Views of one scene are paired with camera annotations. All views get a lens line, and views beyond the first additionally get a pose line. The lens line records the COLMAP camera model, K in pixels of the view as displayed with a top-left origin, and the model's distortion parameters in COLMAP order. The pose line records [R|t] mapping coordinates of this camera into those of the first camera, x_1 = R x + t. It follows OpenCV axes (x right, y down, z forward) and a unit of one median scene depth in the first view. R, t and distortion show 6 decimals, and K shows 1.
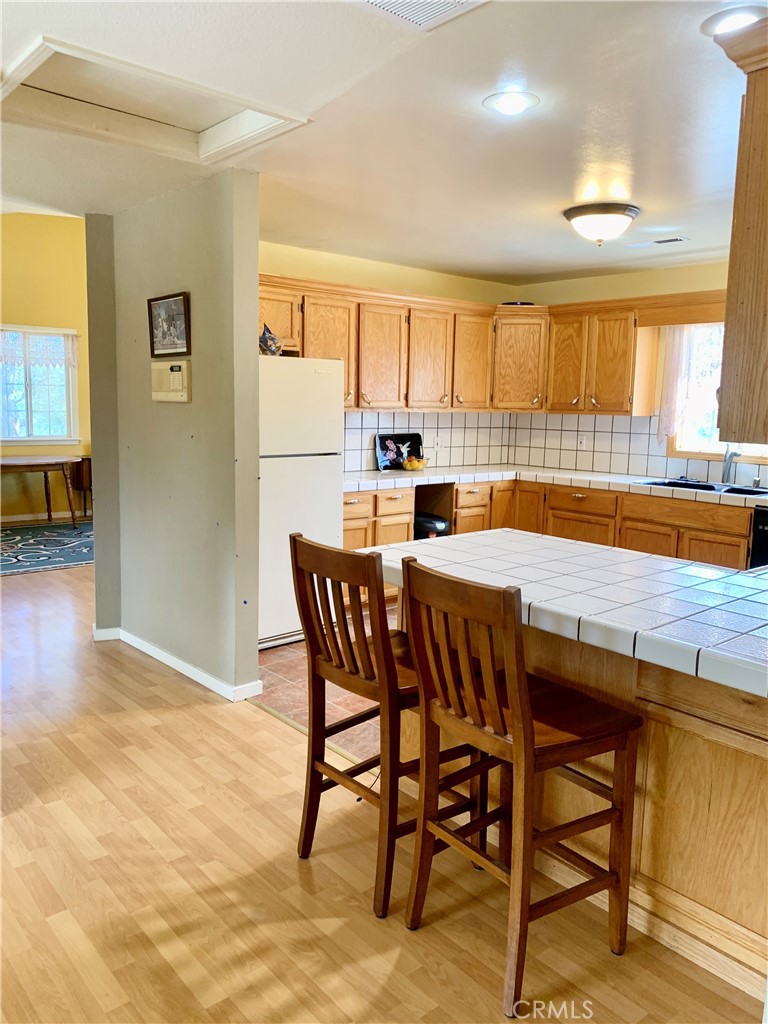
lens RADIAL K [[785.0, 0, 383.4], [0, 785.0, 507.6], [0, 0, 1]] dist [0.035299, -0.028635]
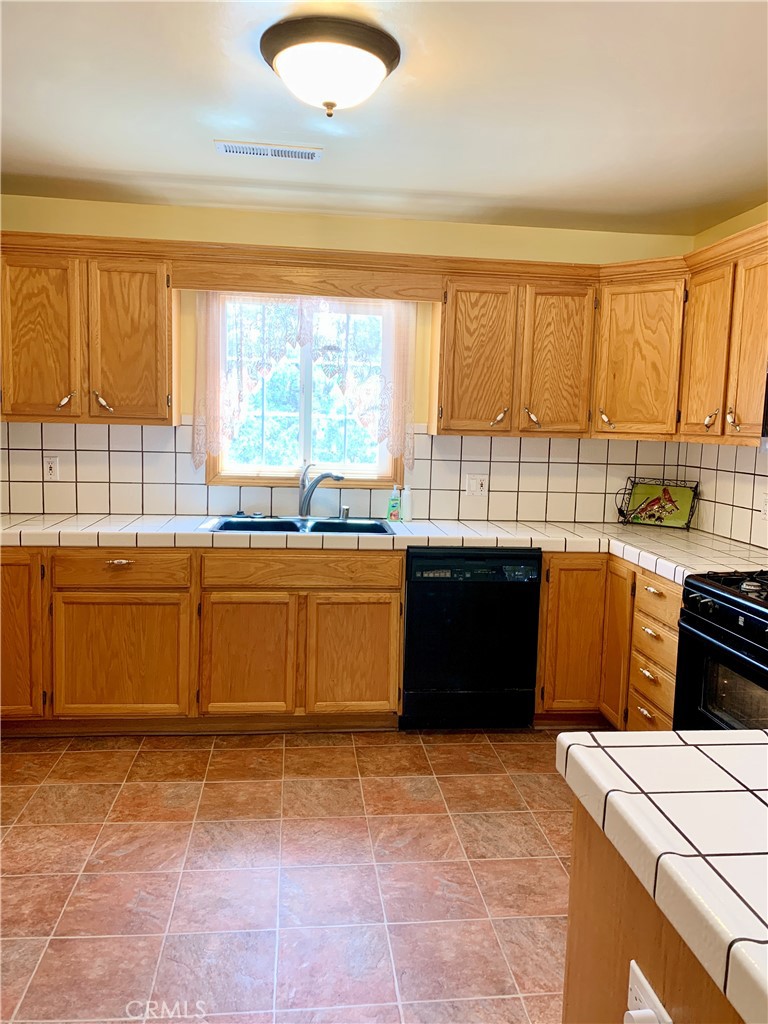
lens RADIAL K [[785.0, 0, 394.9], [0, 785.0, 492.8], [0, 0, 1]] dist [0.035299, -0.028635]
pose [[0.557687, -0.080125, 0.826175, -0.119461], [0.097514, 0.994762, 0.030651, -0.063969], [-0.824303, 0.063470, 0.562579, 0.491125]]
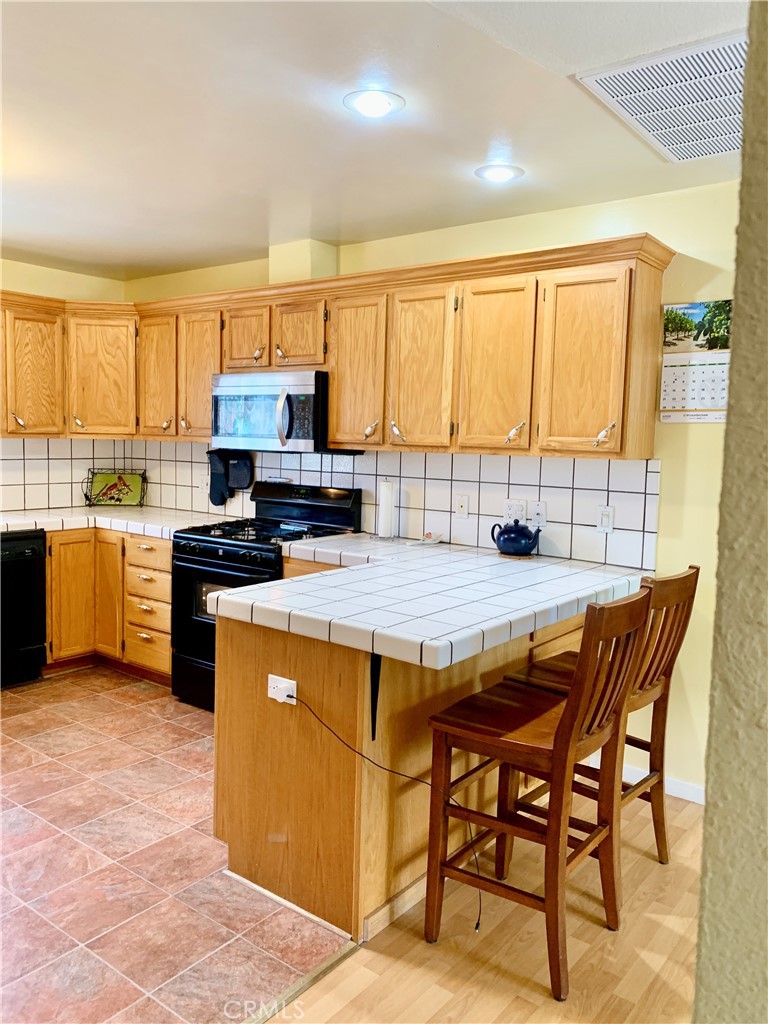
lens RADIAL K [[785.0, 0, 381.2], [0, 785.0, 508.9], [0, 0, 1]] dist [0.035299, -0.028635]
pose [[-0.201122, -0.120480, 0.972129, -0.366224], [0.111348, 0.983163, 0.144884, -0.084838], [-0.973217, 0.137384, -0.184320, 0.571035]]
